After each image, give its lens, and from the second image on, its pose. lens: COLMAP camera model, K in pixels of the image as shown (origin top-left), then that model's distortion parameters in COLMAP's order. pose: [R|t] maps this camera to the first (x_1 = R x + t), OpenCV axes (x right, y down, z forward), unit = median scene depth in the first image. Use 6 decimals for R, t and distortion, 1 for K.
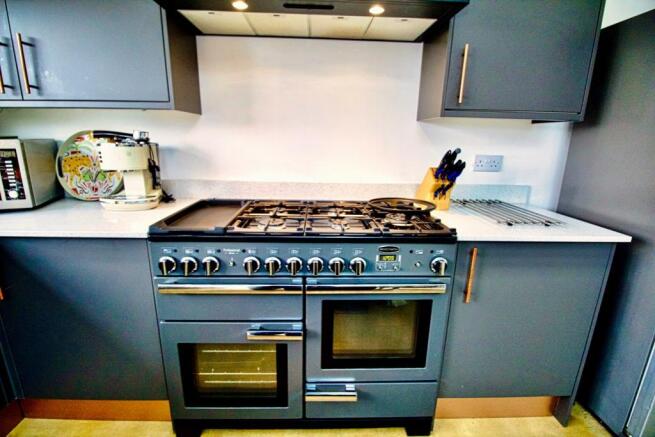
lens RADIAL K [[301.9, 0, 323.3], [0, 301.9, 214.8], [0, 0, 1]] dist [-0.000681, -0.013034]
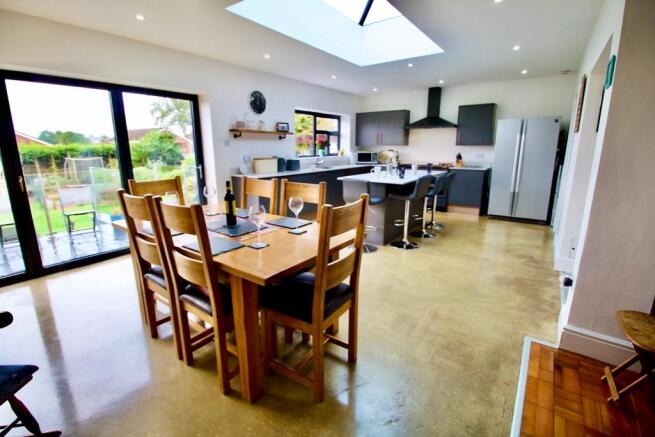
lens RADIAL K [[301.9, 0, 323.3], [0, 301.9, 214.8], [0, 0, 1]] dist [-0.000681, -0.013034]
pose [[0.788278, 0.115095, -0.604459, 1.642193], [-0.132208, 0.991088, 0.016300, 0.899403], [0.600948, 0.067066, 0.796469, -3.746008]]
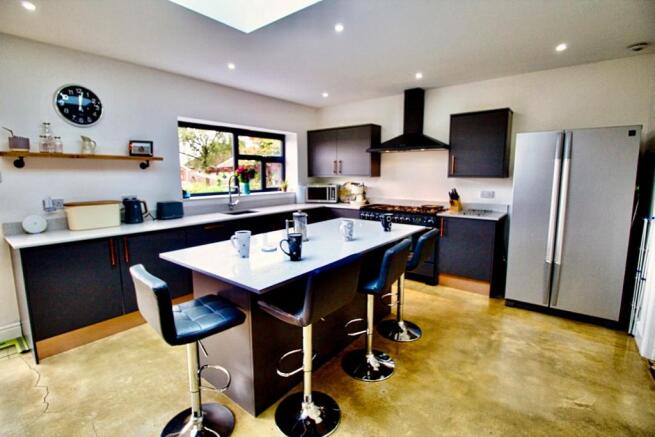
lens RADIAL K [[307.7, 0, 324.5], [0, 307.7, 215.3], [0, 0, 1]] dist [-0.000314, -0.012636]
pose [[0.766913, 0.064910, -0.638460, 1.326712], [-0.138334, 0.988204, -0.065699, 0.381387], [0.626664, 0.138706, 0.766846, -1.912097]]
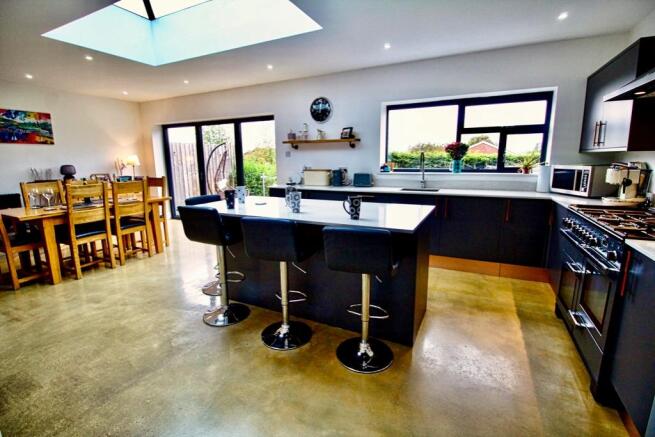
lens RADIAL K [[307.7, 0, 324.5], [0, 307.7, 215.3], [0, 0, 1]] dist [-0.000314, -0.012636]
pose [[-0.475823, 0.145127, -0.867485, 1.780175], [-0.211285, 0.938552, 0.272908, -0.093134], [0.853786, 0.313143, -0.415921, 0.305105]]
